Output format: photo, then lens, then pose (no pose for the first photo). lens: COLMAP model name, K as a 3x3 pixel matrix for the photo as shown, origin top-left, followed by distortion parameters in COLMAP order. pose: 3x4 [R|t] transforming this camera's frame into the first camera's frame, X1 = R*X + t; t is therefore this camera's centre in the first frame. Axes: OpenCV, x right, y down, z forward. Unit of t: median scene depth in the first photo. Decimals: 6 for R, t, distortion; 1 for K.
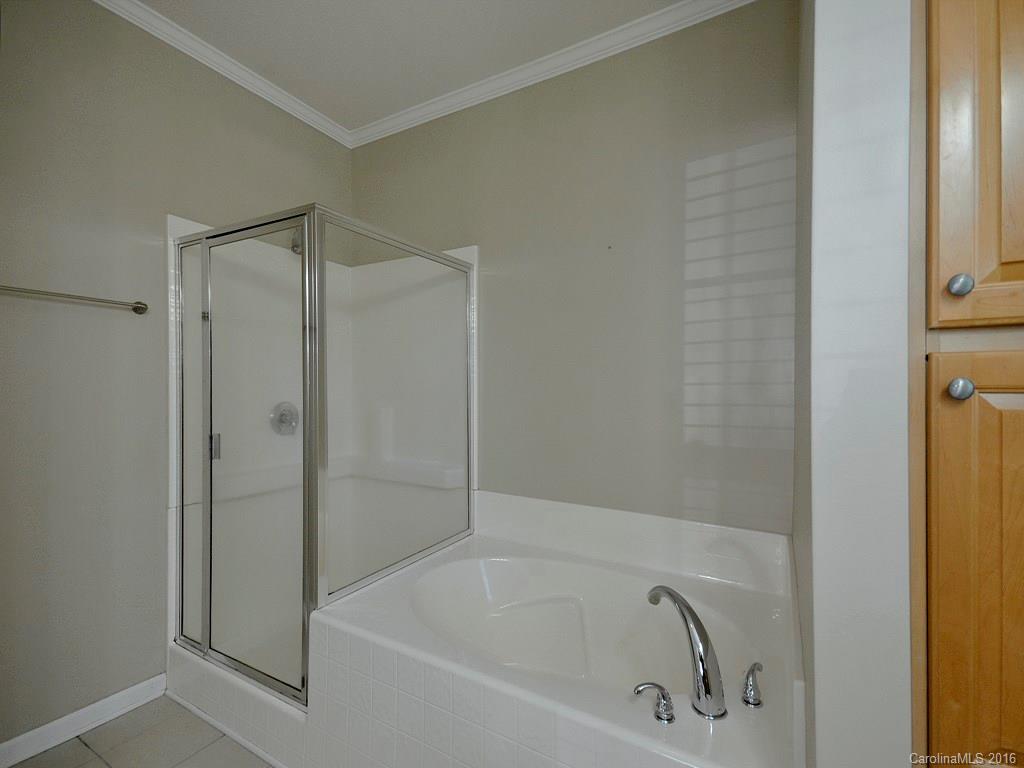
lens RADIAL K [[455.2, 0, 516.7], [0, 455.2, 386.5], [0, 0, 1]] dist [0.010495, -0.001071]
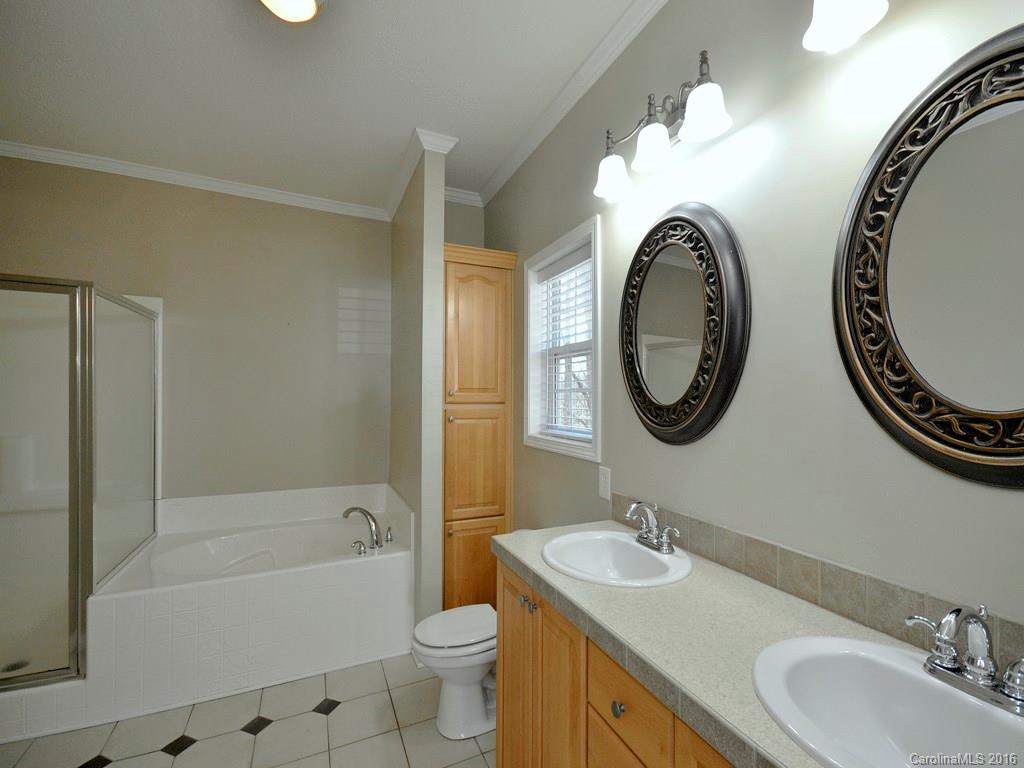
lens RADIAL K [[455.2, 0, 513.8], [0, 455.2, 391.4], [0, 0, 1]] dist [0.010495, -0.001071]
pose [[0.603107, 0.003847, 0.797651, -0.648055], [-0.000433, 0.999990, -0.004495, -0.072136], [-0.797660, 0.002366, 0.603102, -0.633699]]
